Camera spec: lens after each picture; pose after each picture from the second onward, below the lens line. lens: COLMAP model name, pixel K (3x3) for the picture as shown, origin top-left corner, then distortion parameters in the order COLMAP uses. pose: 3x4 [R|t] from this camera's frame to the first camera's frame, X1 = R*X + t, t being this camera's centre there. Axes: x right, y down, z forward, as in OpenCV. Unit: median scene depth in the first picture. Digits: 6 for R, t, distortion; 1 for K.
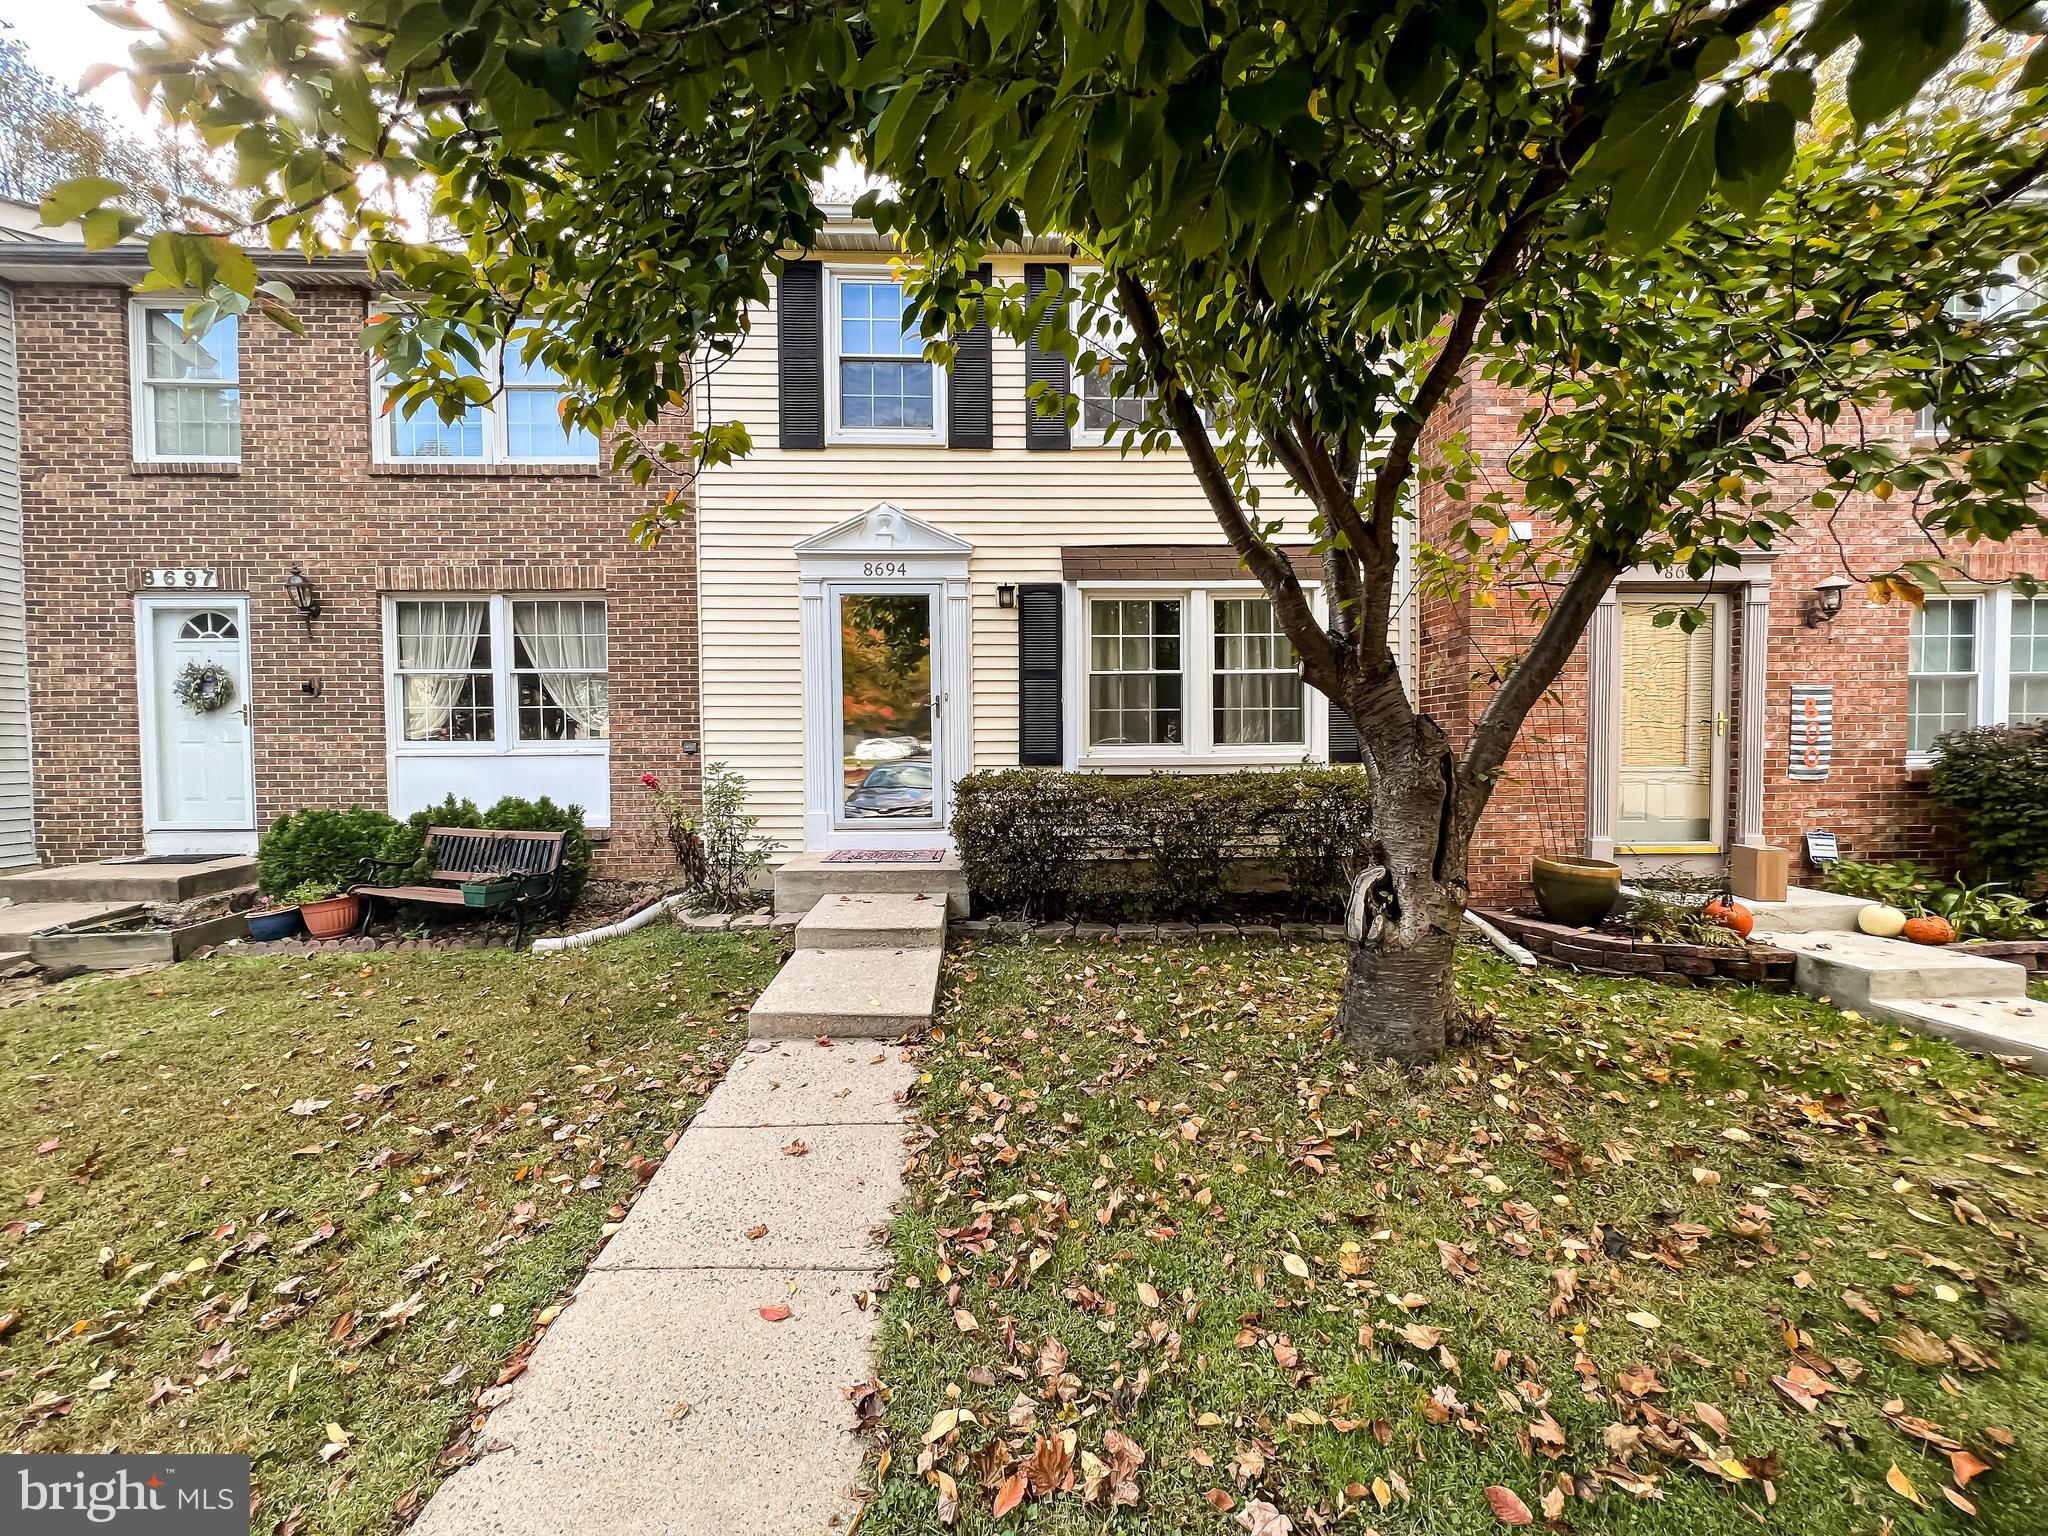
lens RADIAL K [[817.4, 0, 1024.6], [0, 817.4, 770.7], [0, 0, 1]] dist [-0.001846, 0.000177]
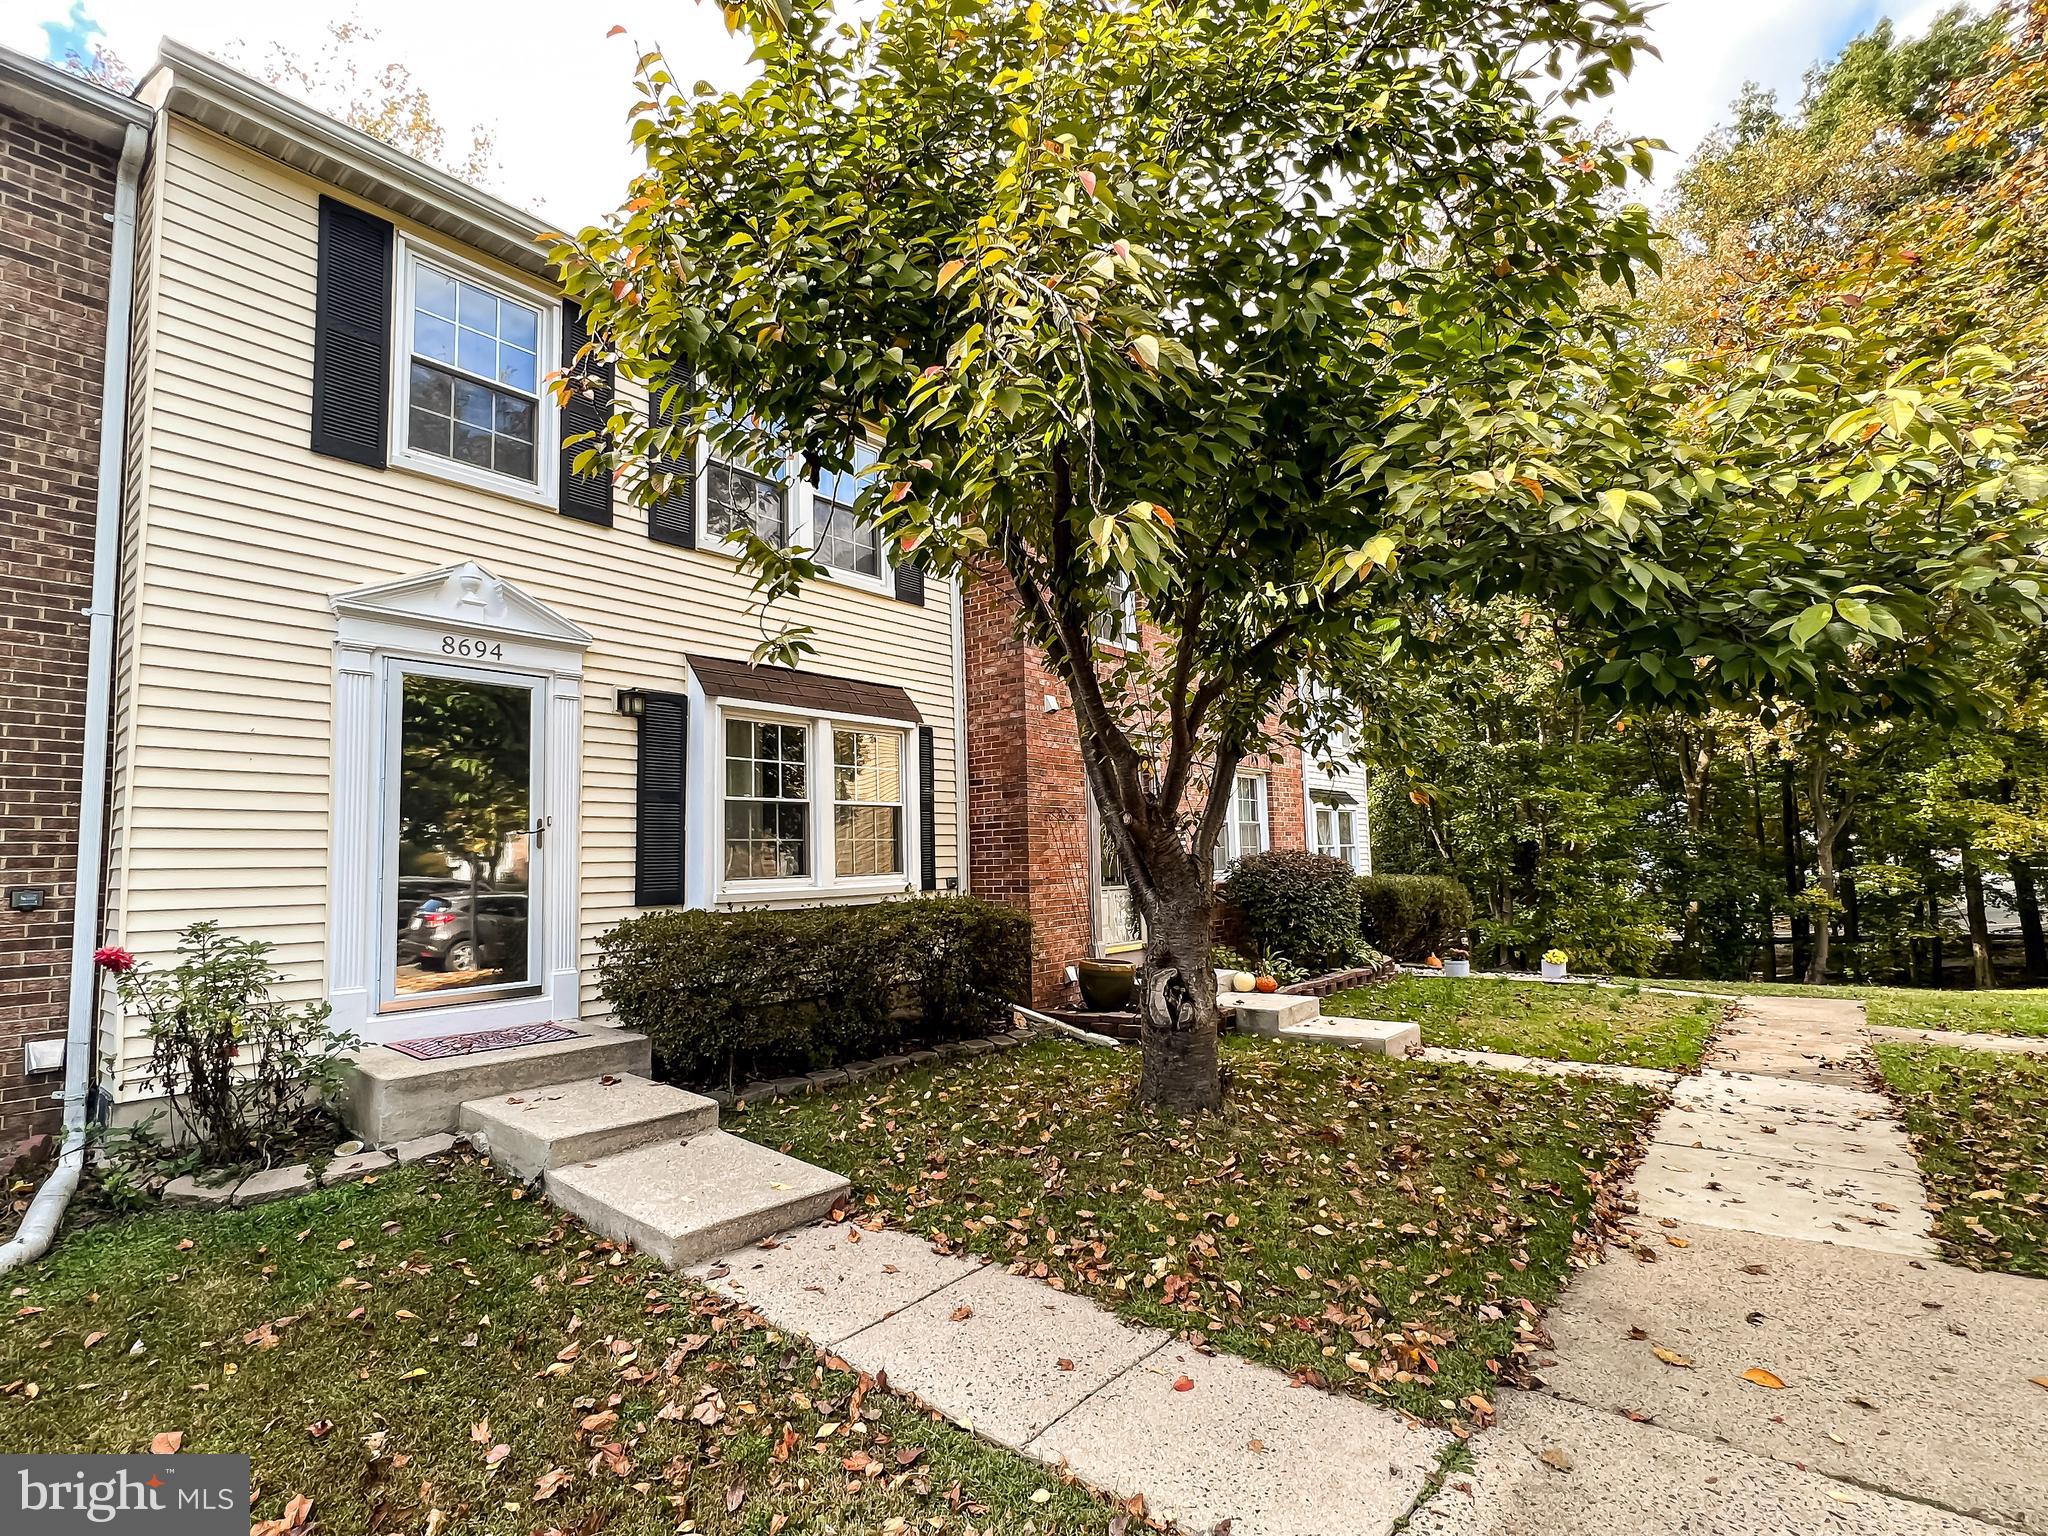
lens RADIAL K [[961.8, 0, 1024.9], [0, 961.8, 773.7], [0, 0, 1]] dist [0.000839, 0.000045]
pose [[0.658843, 0.058924, 0.749969, -0.497066], [0.032950, 0.993711, -0.107020, -0.022539], [-0.751558, 0.095221, 0.652758, 0.058268]]
